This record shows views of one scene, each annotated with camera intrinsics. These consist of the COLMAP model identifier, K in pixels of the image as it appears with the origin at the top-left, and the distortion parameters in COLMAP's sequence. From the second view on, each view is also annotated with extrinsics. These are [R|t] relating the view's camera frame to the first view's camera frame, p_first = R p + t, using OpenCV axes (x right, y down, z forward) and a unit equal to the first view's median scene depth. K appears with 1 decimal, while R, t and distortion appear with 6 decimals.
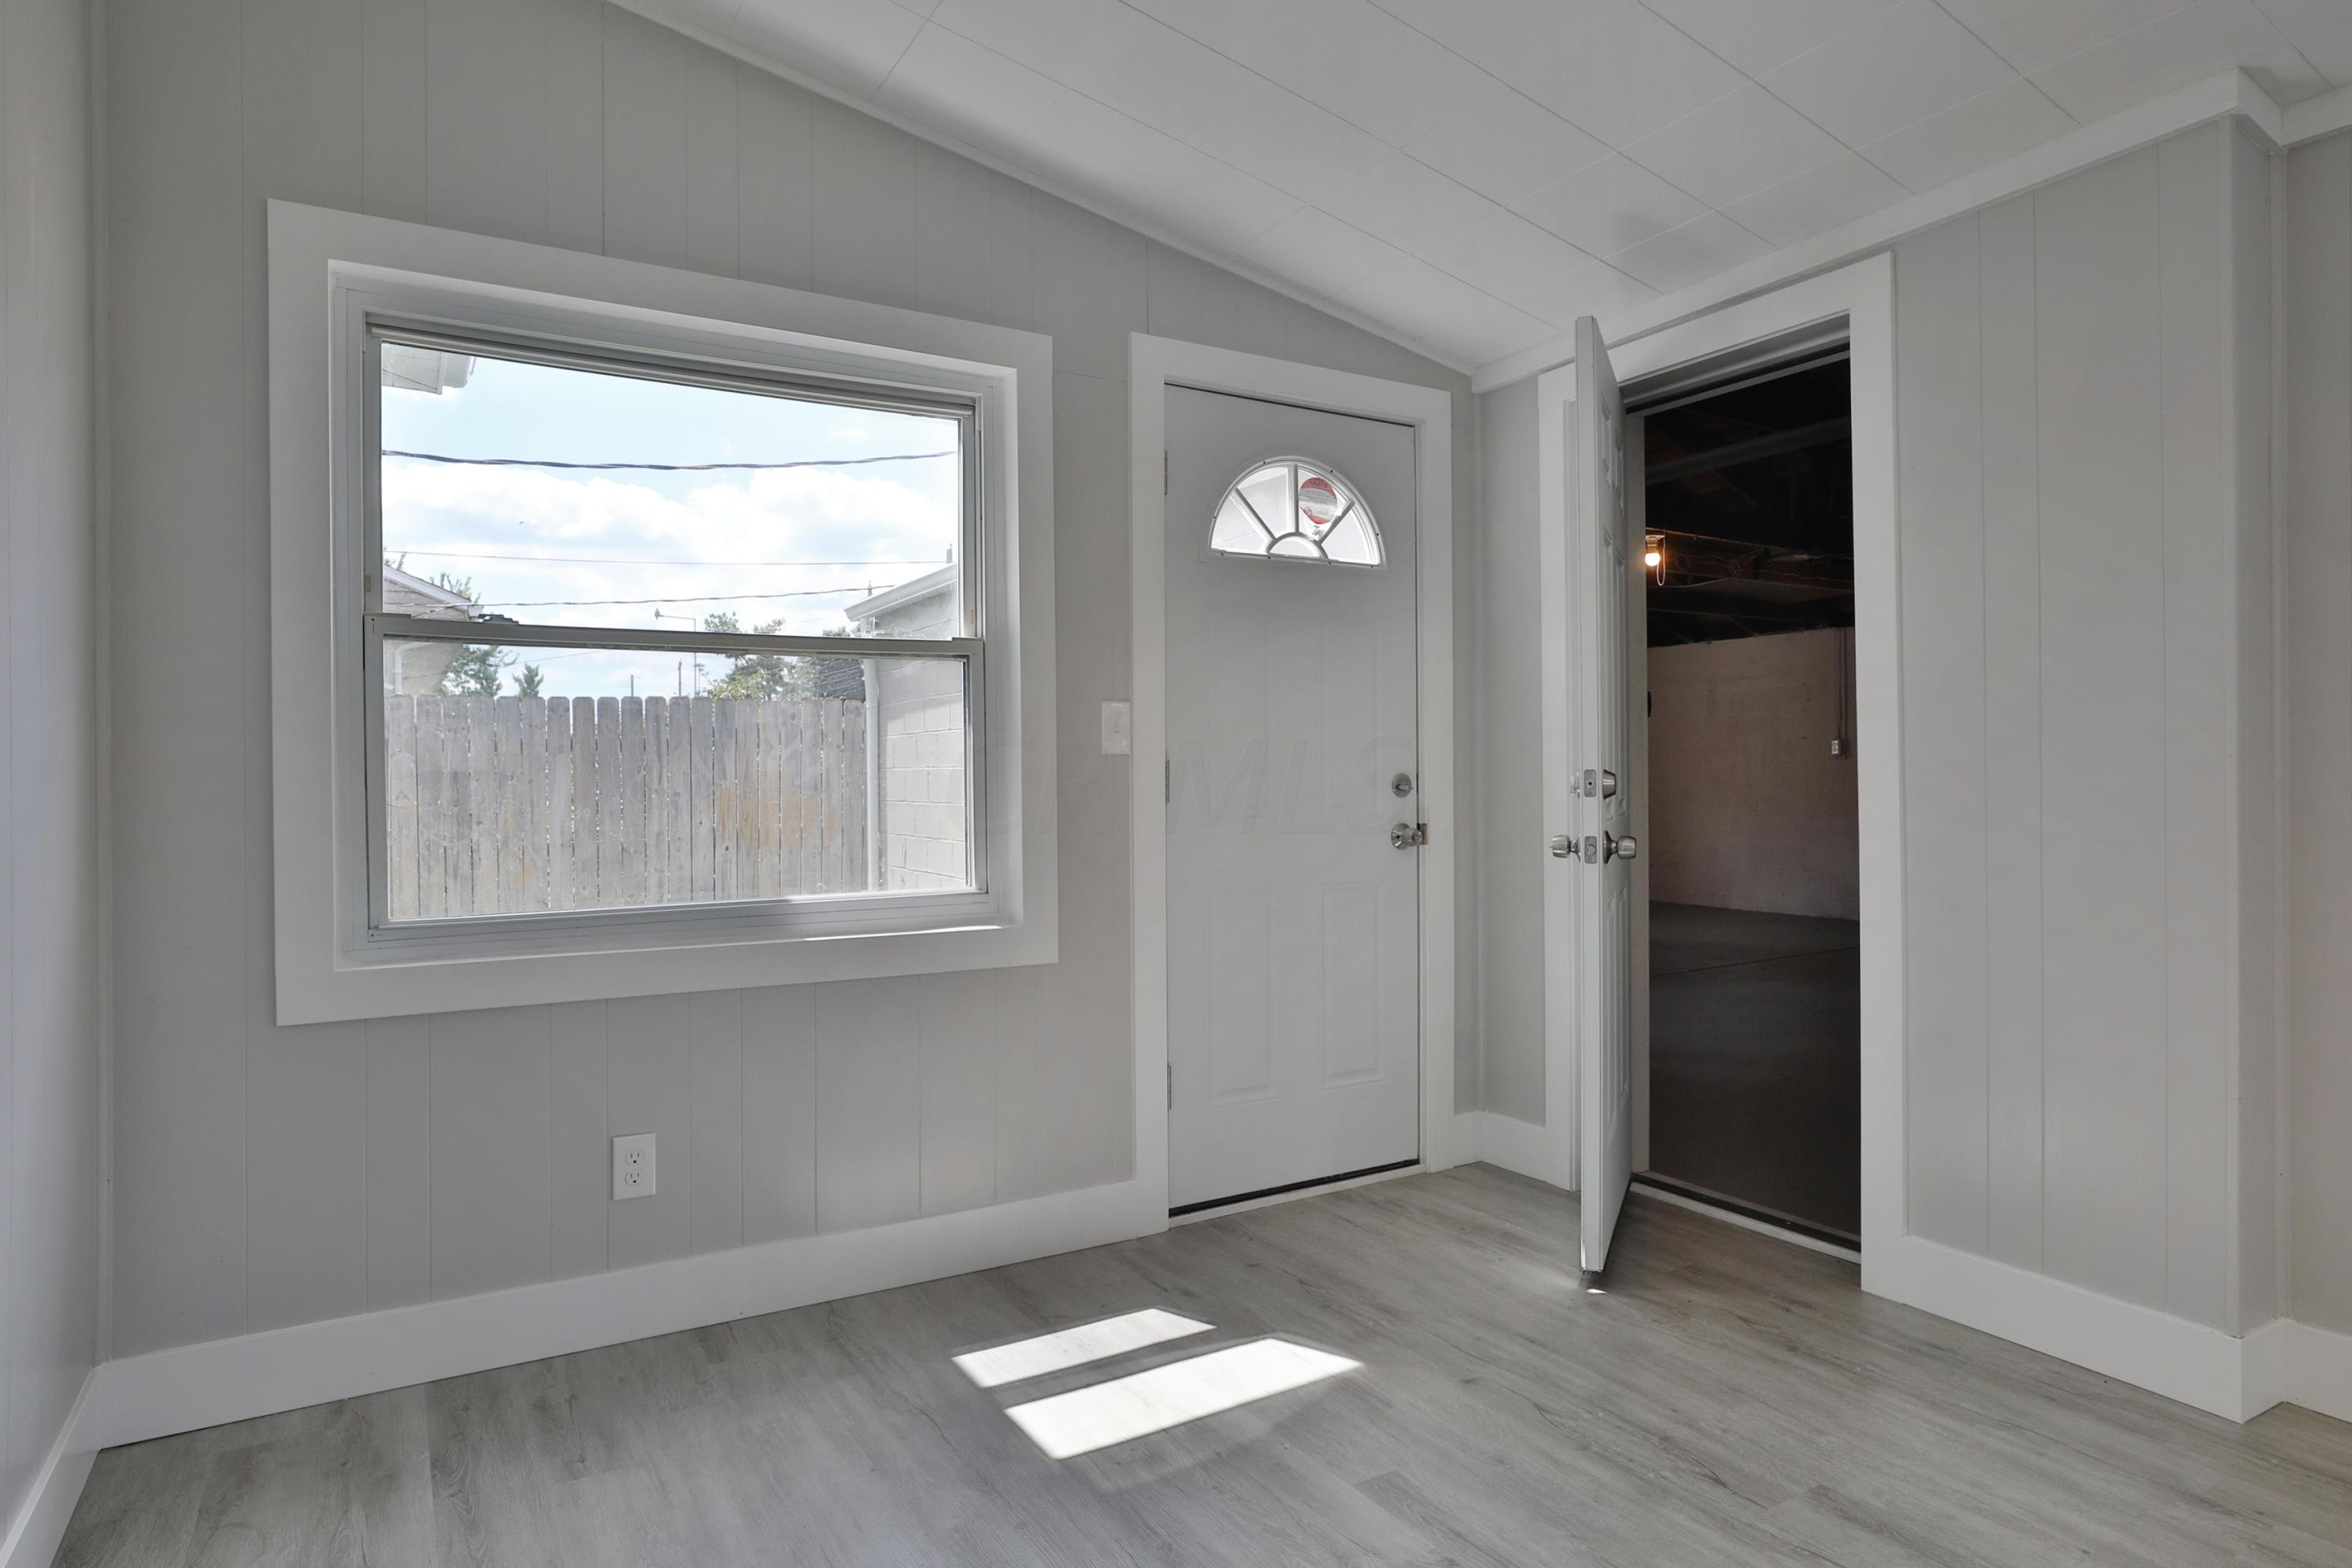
lens RADIAL K [[1326.0, 0, 1184.2], [0, 1326.0, 791.4], [0, 0, 1]] dist [0.002088, 0.000232]
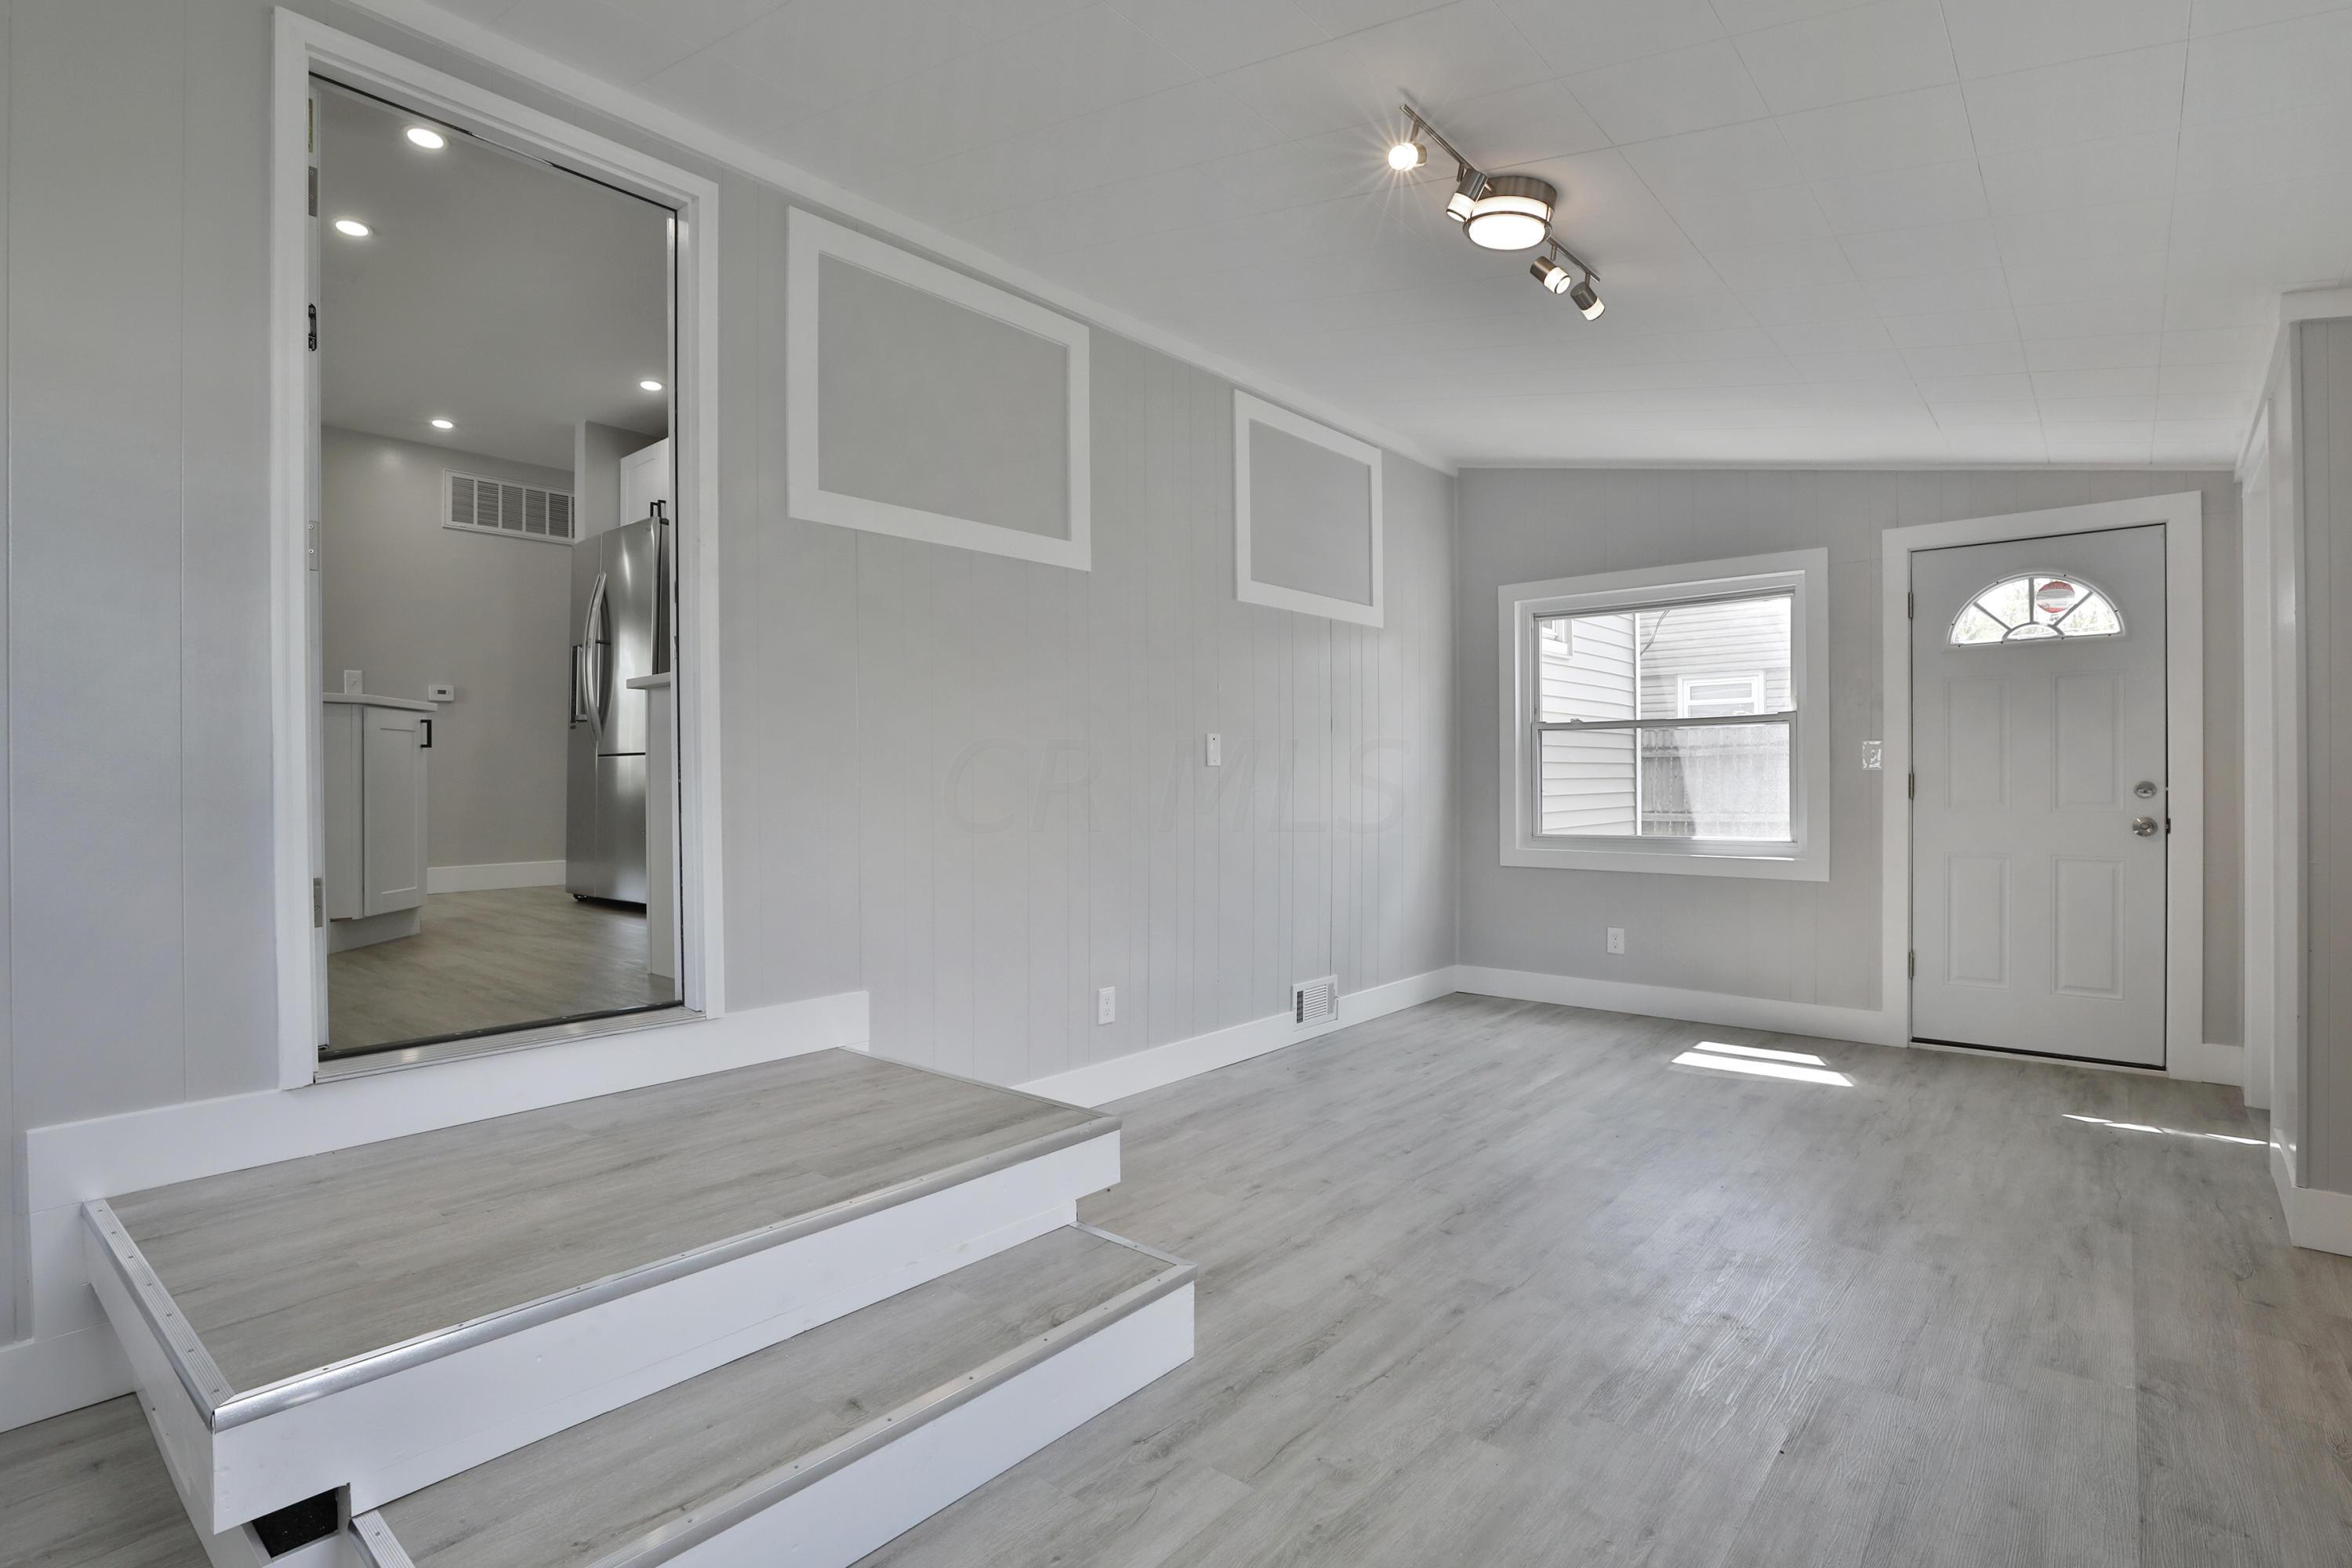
lens RADIAL K [[1146.8, 0, 1167.9], [0, 1146.8, 791.2], [0, 0, 1]] dist [-0.037479, 0.008553]
pose [[0.327253, 0.019543, -0.944735, 0.998911], [-0.002365, 0.999800, 0.019863, -0.025686], [0.944934, -0.004266, 0.327234, -0.360951]]
